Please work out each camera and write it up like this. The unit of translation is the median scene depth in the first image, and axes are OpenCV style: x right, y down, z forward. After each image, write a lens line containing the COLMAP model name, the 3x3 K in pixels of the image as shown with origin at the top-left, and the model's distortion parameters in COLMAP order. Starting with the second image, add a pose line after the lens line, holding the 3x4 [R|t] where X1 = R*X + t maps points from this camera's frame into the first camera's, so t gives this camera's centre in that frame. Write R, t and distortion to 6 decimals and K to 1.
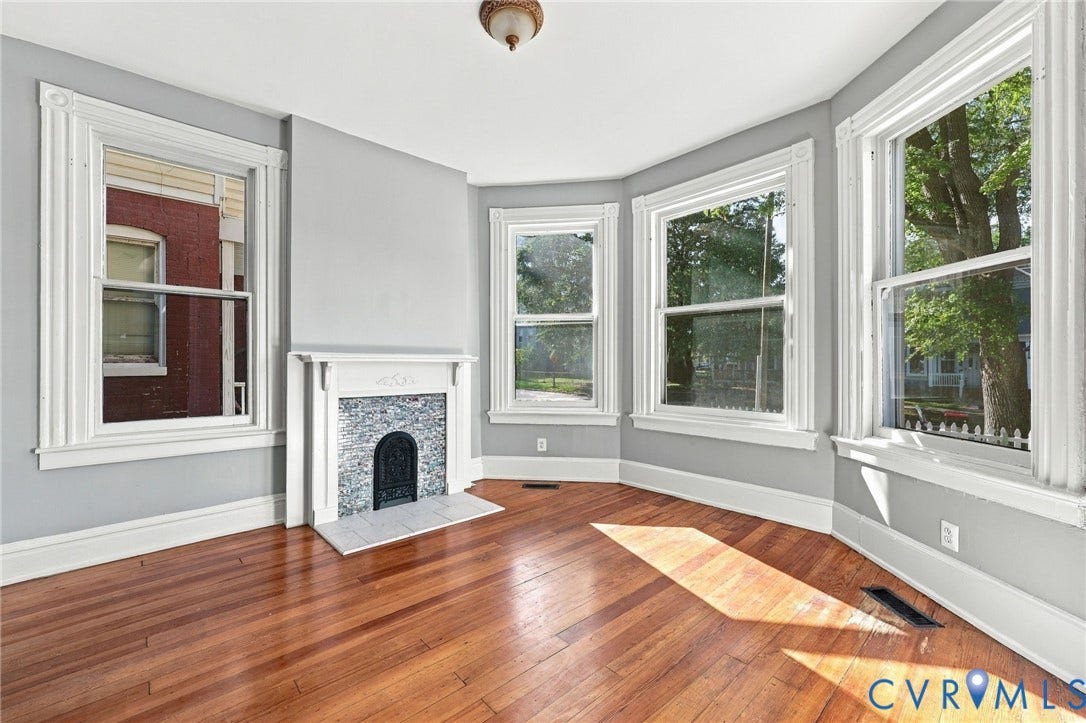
lens RADIAL K [[453.5, 0, 539.6], [0, 453.5, 357.1], [0, 0, 1]] dist [0.000147, 0.000007]
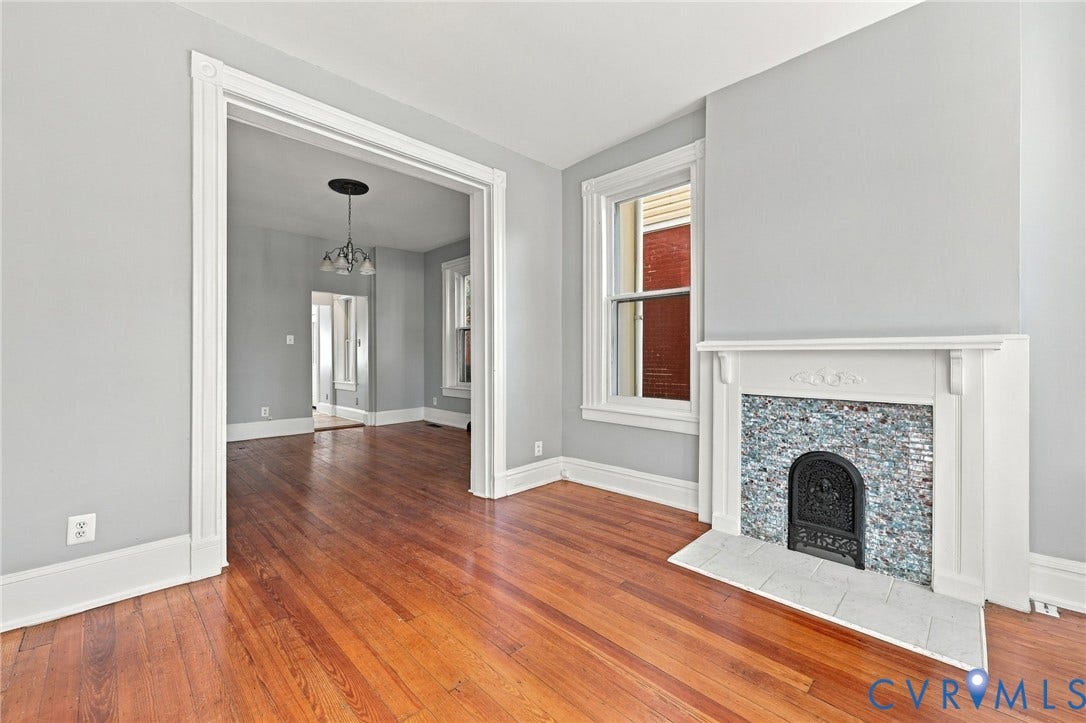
lens RADIAL K [[453.5, 0, 539.6], [0, 453.5, 357.1], [0, 0, 1]] dist [0.000147, 0.000007]
pose [[0.014304, -0.000781, -0.999897, 0.376746], [0.009707, 0.999953, -0.000642, 0.017603], [0.999851, -0.009697, 0.014311, 0.573751]]
